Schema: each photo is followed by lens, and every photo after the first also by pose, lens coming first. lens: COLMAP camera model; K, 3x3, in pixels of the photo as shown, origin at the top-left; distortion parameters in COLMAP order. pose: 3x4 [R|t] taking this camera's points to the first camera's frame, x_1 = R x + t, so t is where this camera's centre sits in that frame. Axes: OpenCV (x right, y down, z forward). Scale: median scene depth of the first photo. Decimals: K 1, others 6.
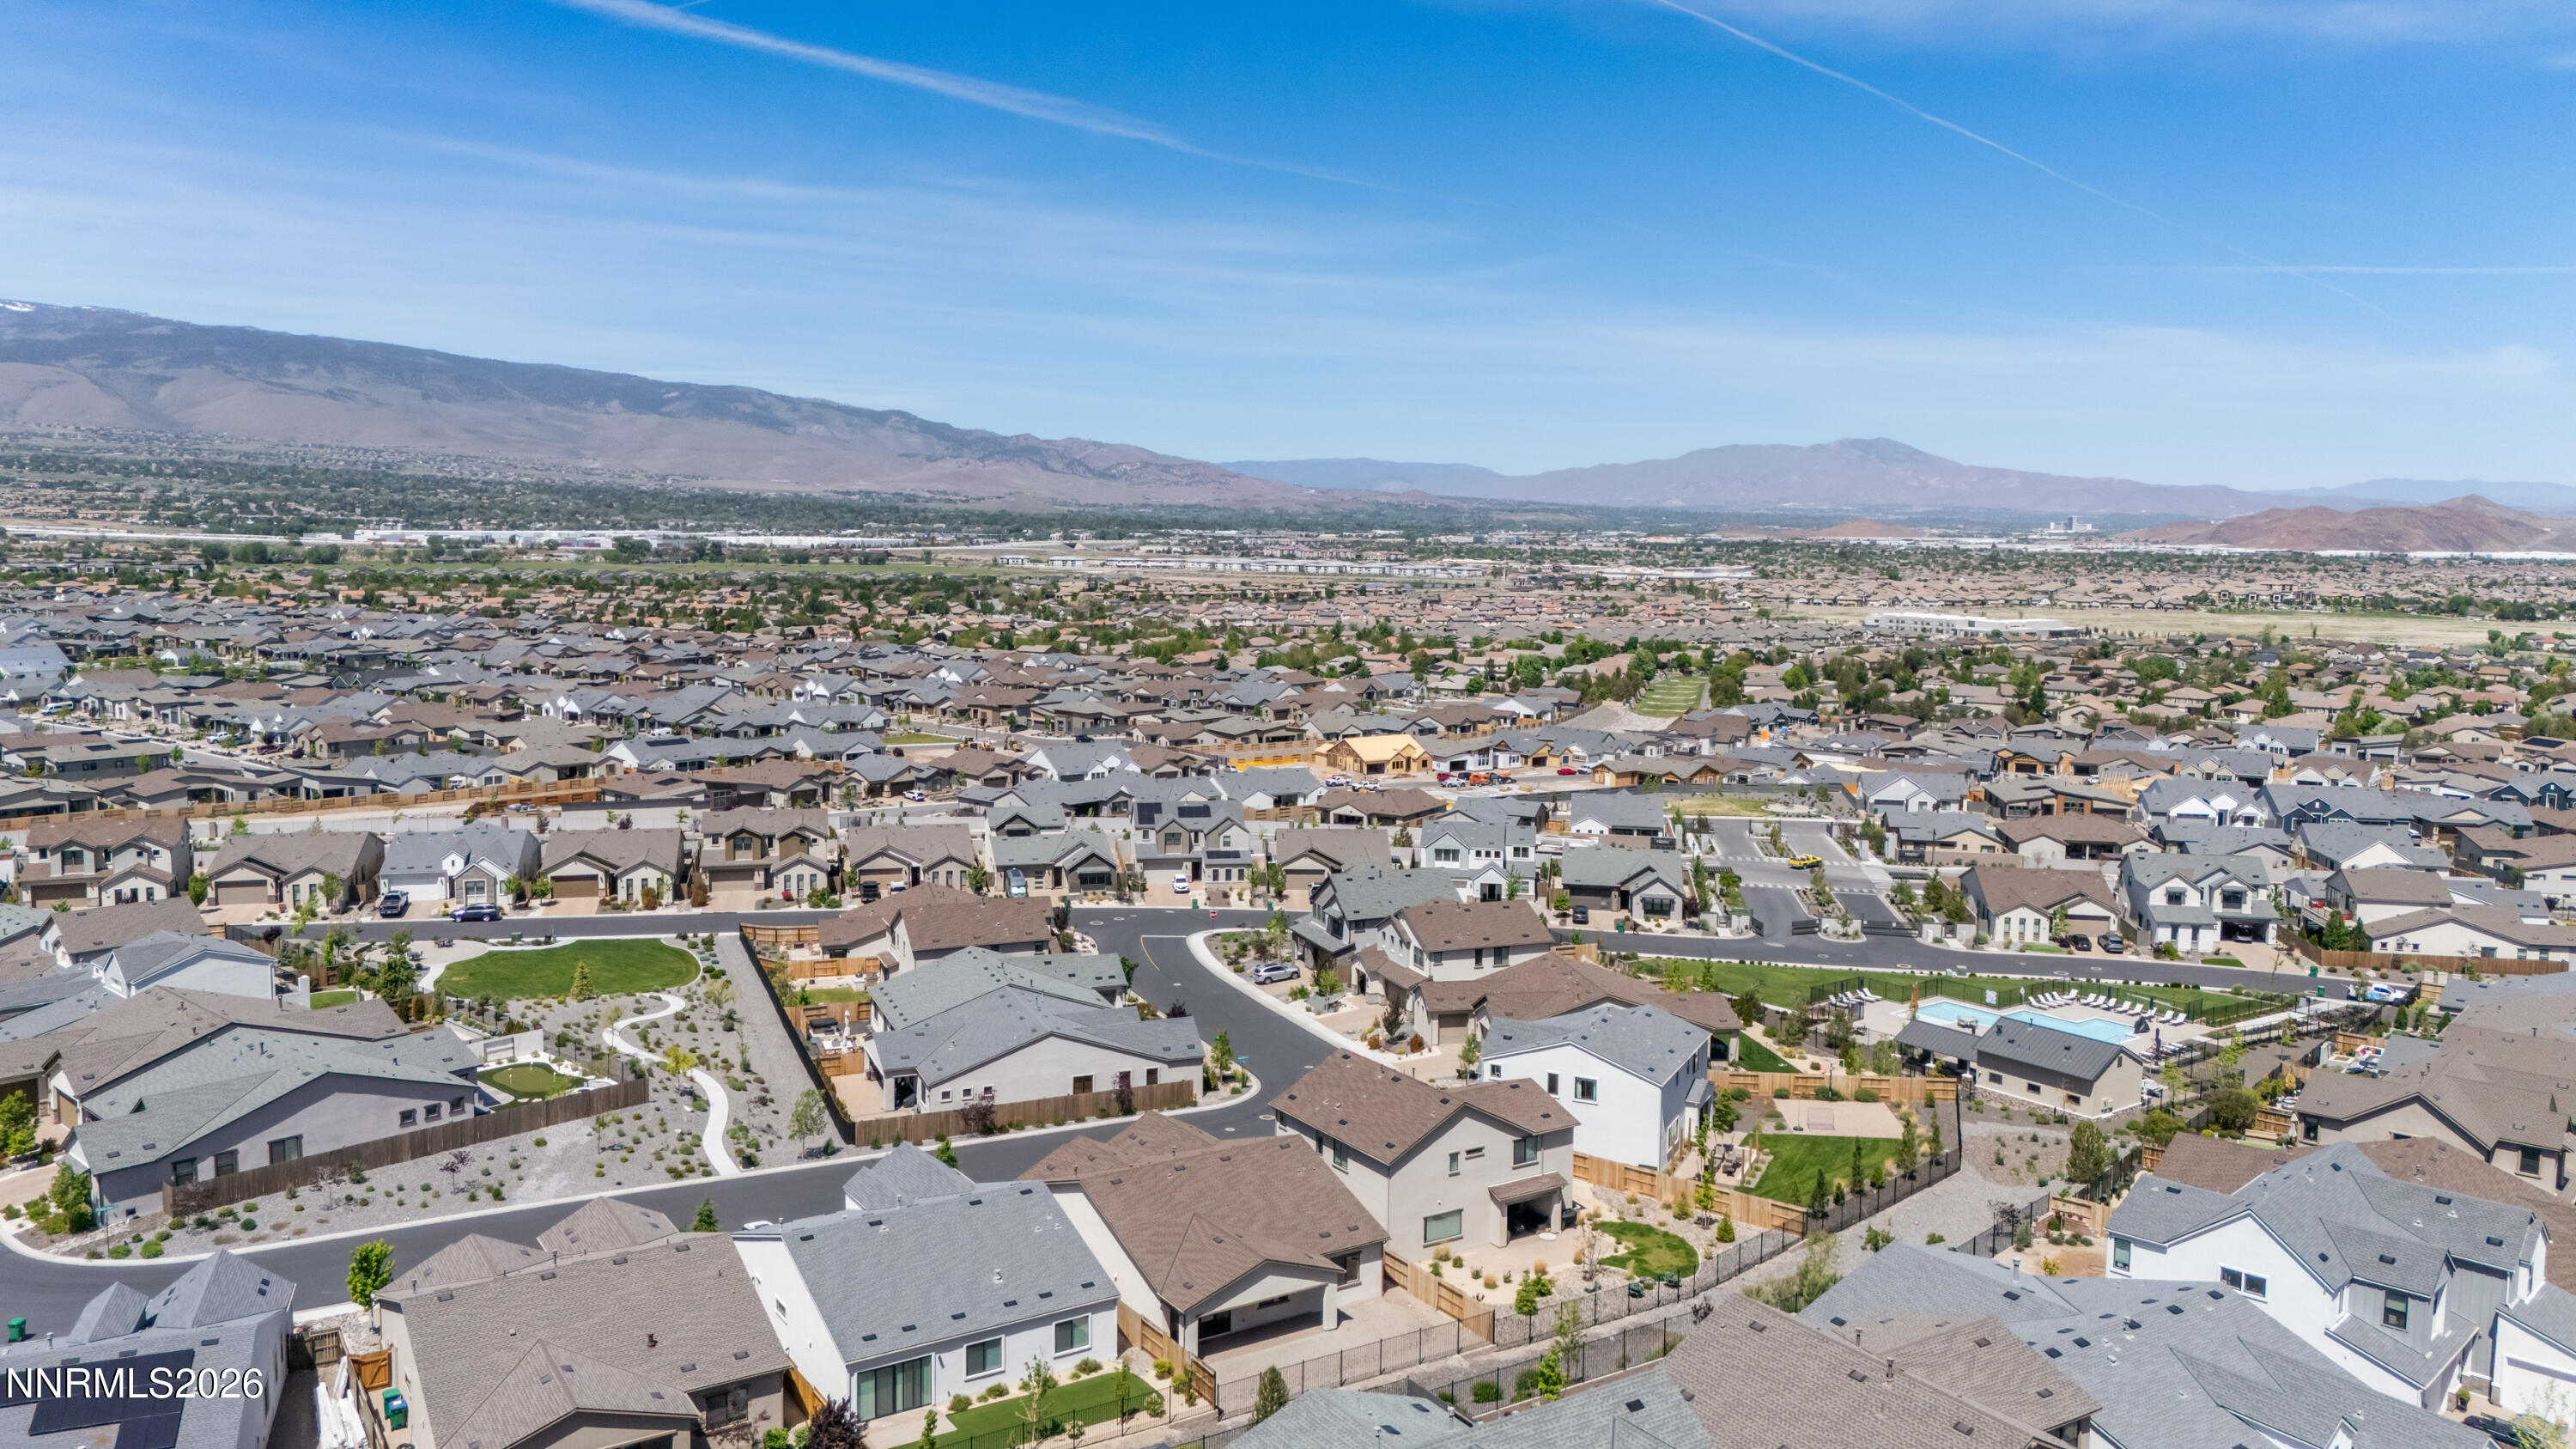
lens RADIAL K [[1884.4, 0, 1282.2], [0, 1884.4, 721.5], [0, 0, 1]] dist [0.091807, -0.090110]
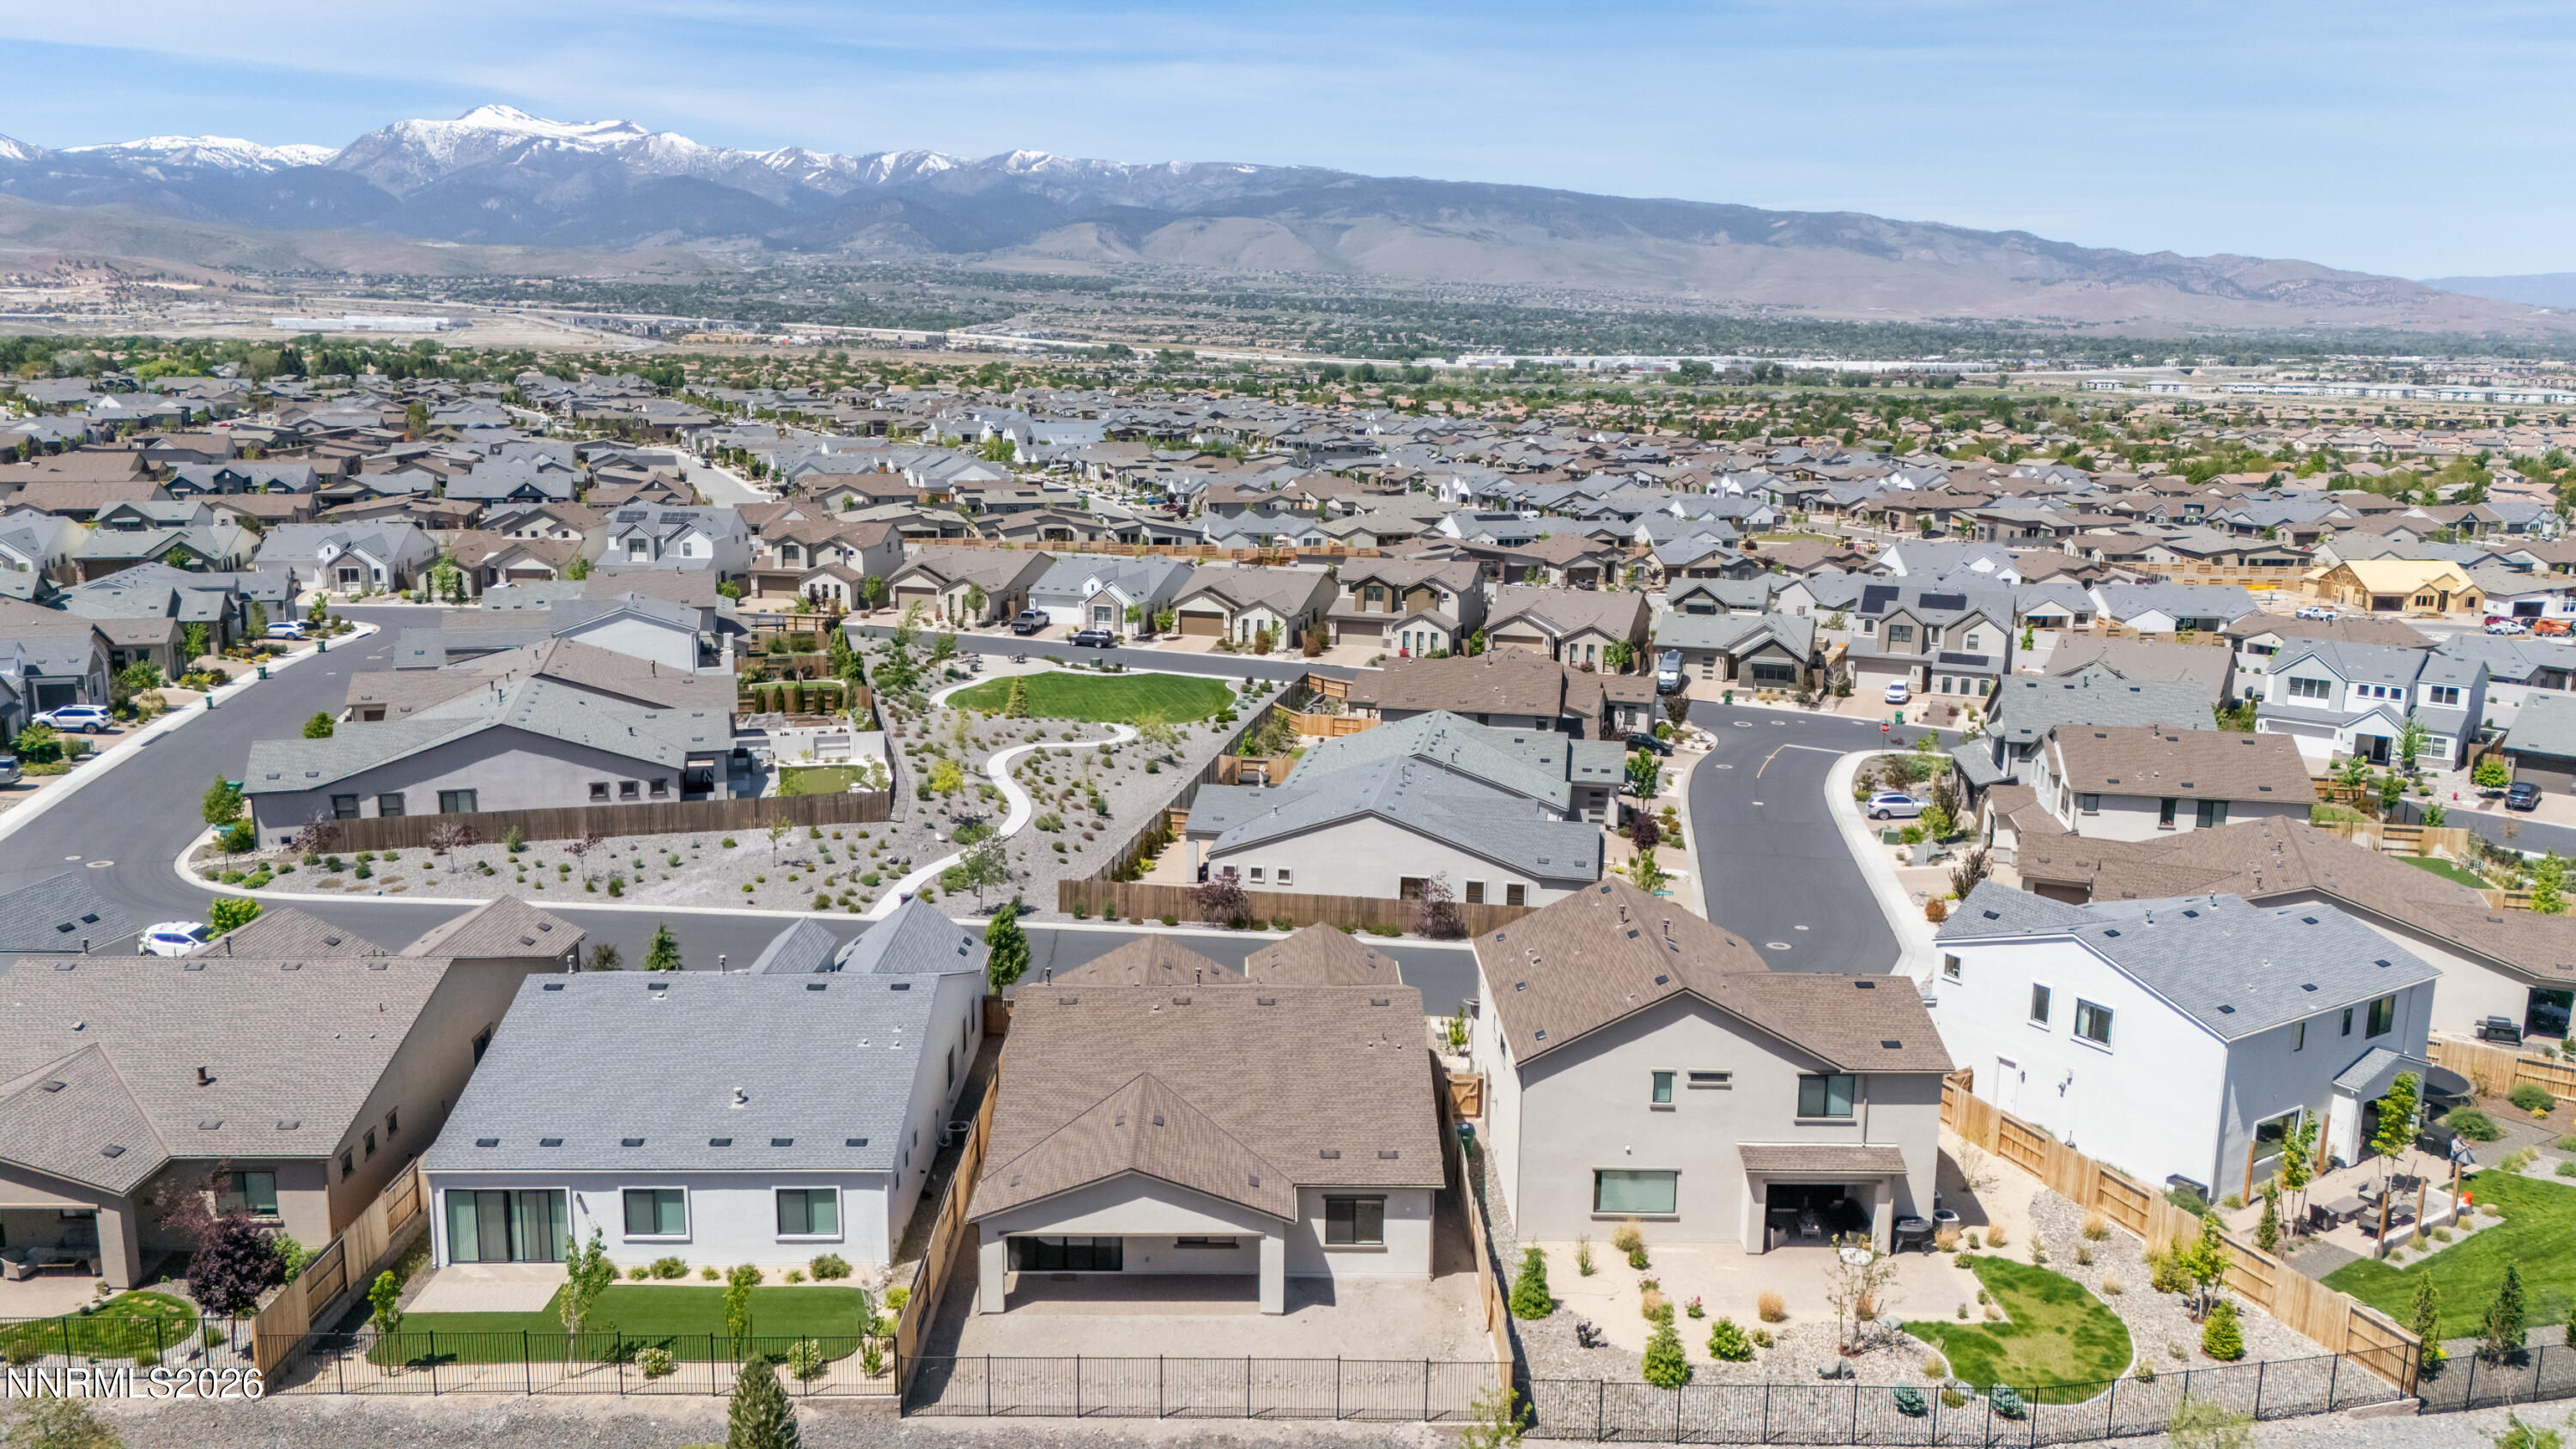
lens RADIAL K [[1884.4, 0, 1282.2], [0, 1884.4, 721.5], [0, 0, 1]] dist [0.091807, -0.090110]
pose [[0.848761, 0.105875, -0.518069, 0.083953], [-0.061344, 0.992850, 0.102403, 0.022266], [0.525207, -0.055135, 0.849187, 0.141696]]
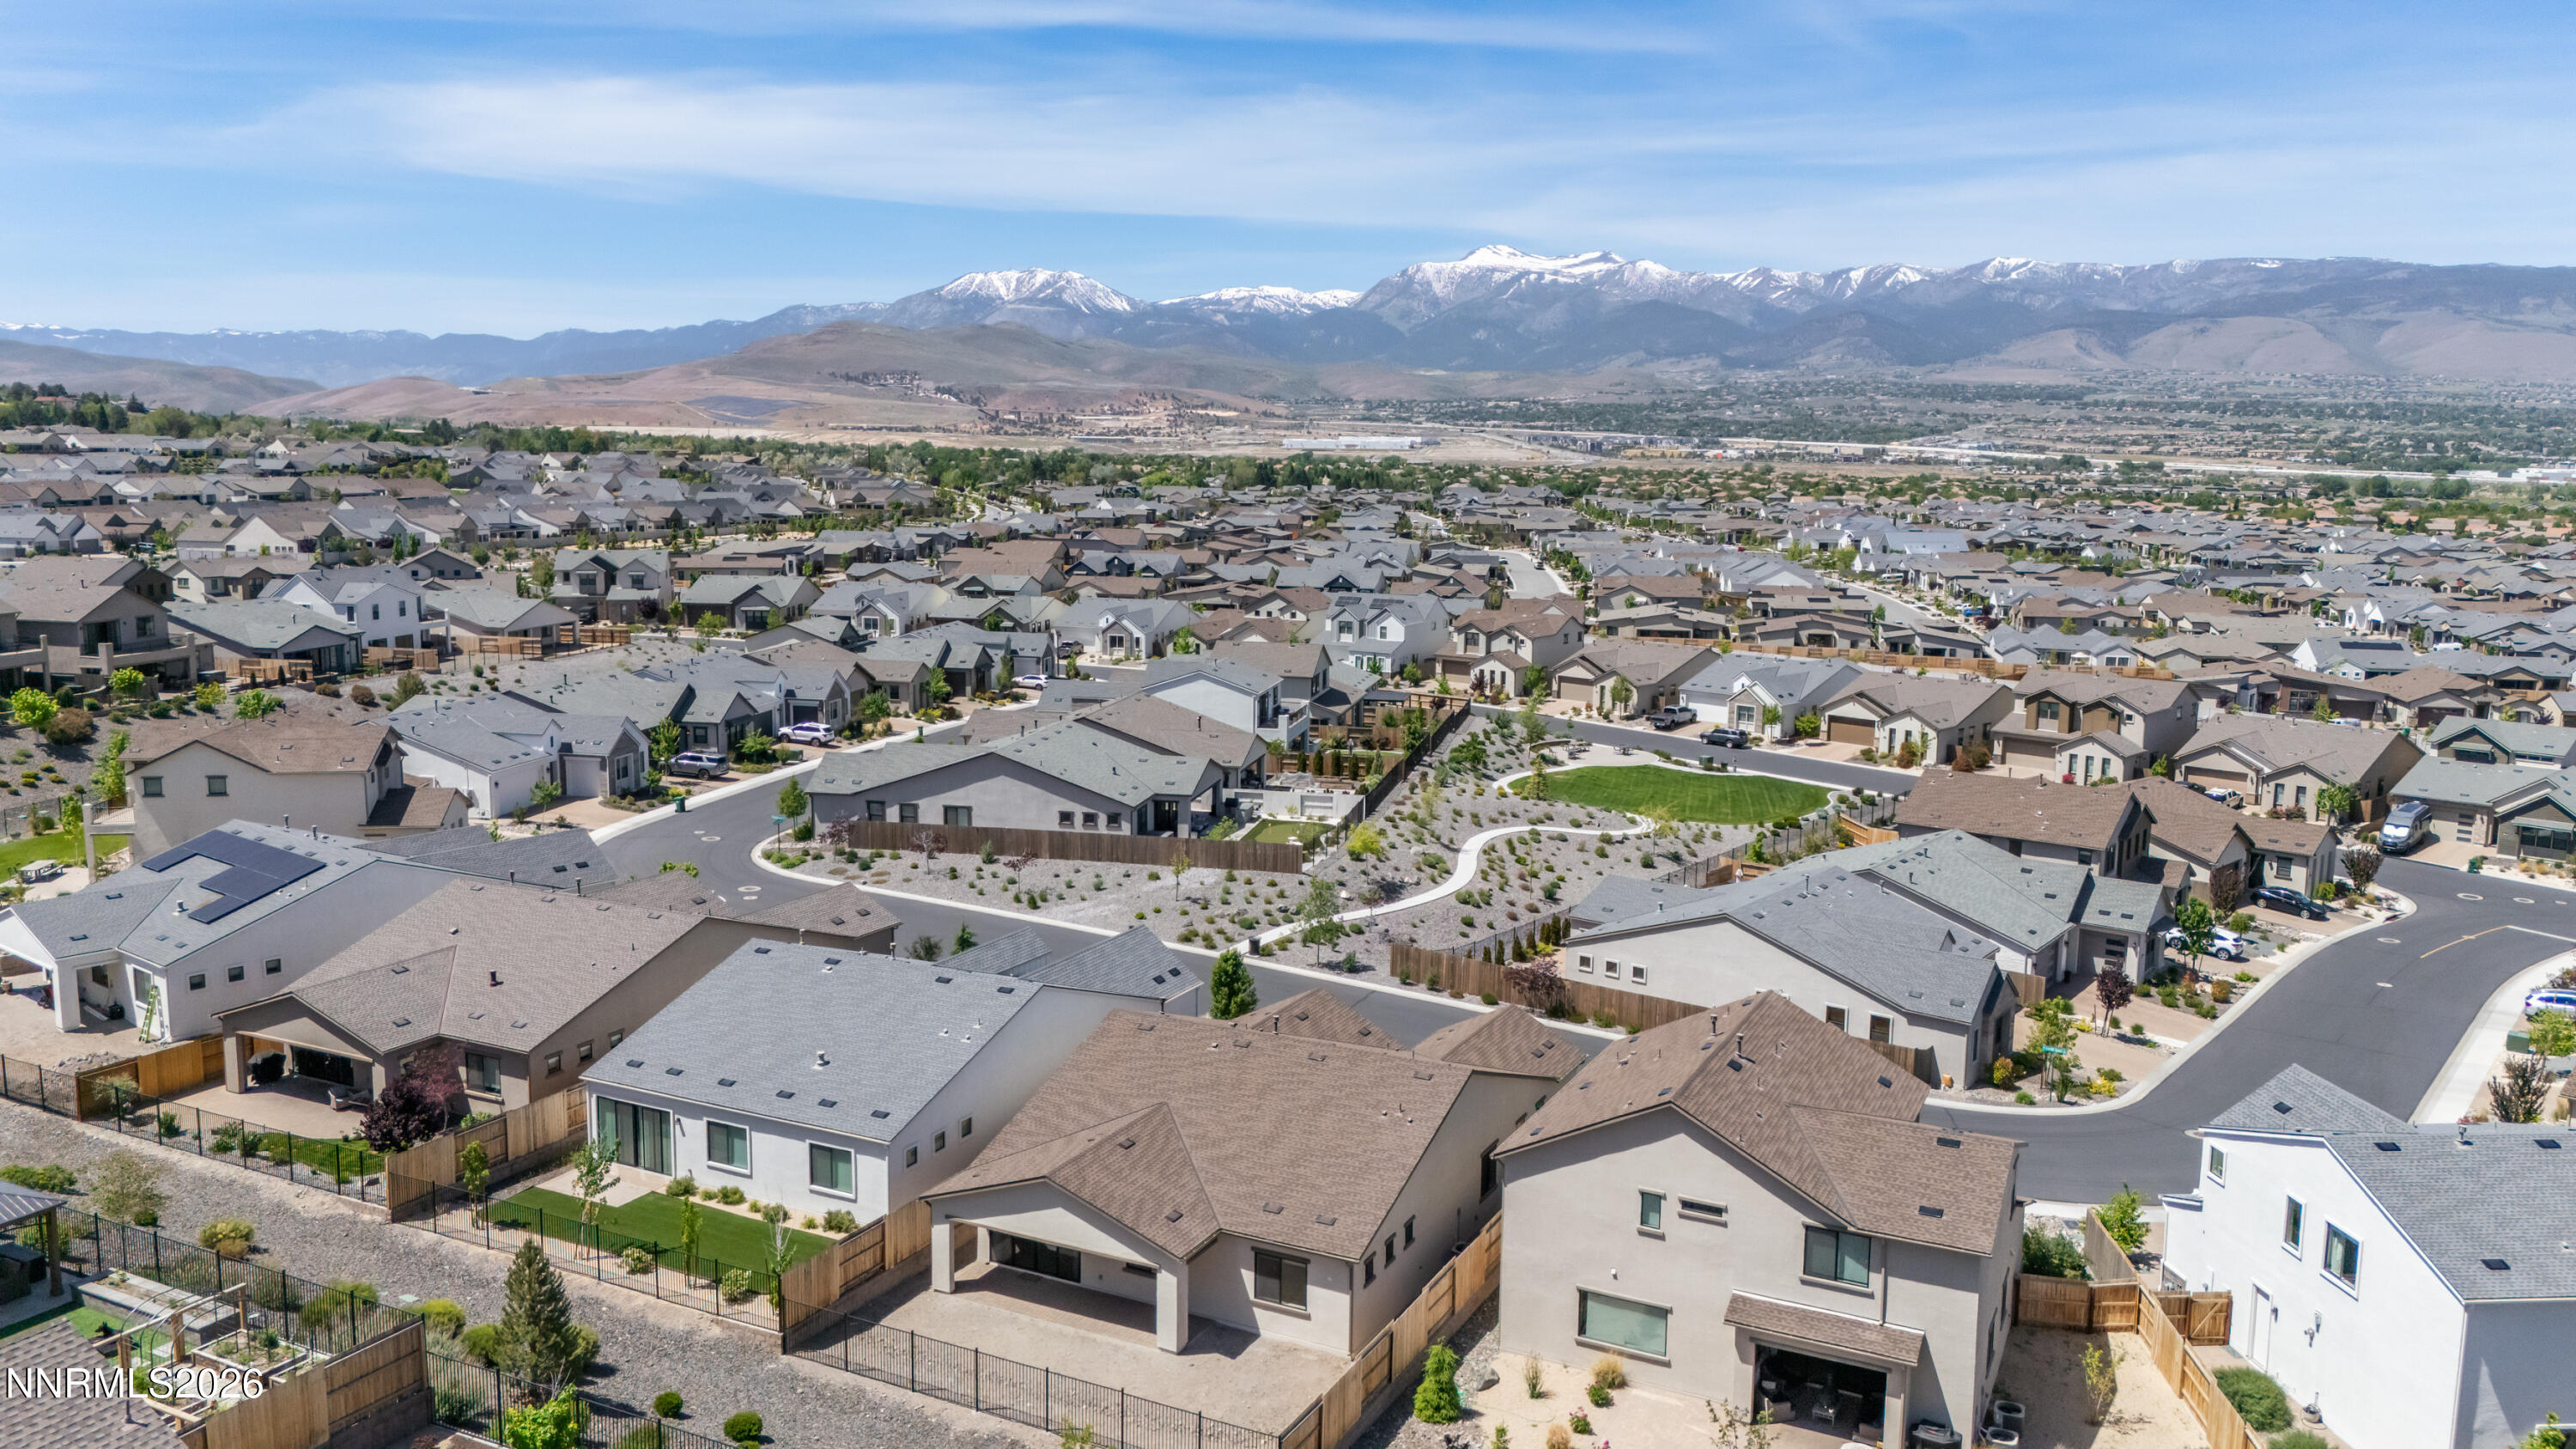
lens RADIAL K [[1884.4, 0, 1282.2], [0, 1884.4, 721.5], [0, 0, 1]] dist [0.091807, -0.090110]
pose [[0.504852, 0.124013, -0.854251, 0.139870], [-0.101547, 0.991287, 0.083894, 0.021257], [0.857212, 0.044392, 0.513046, 0.197114]]
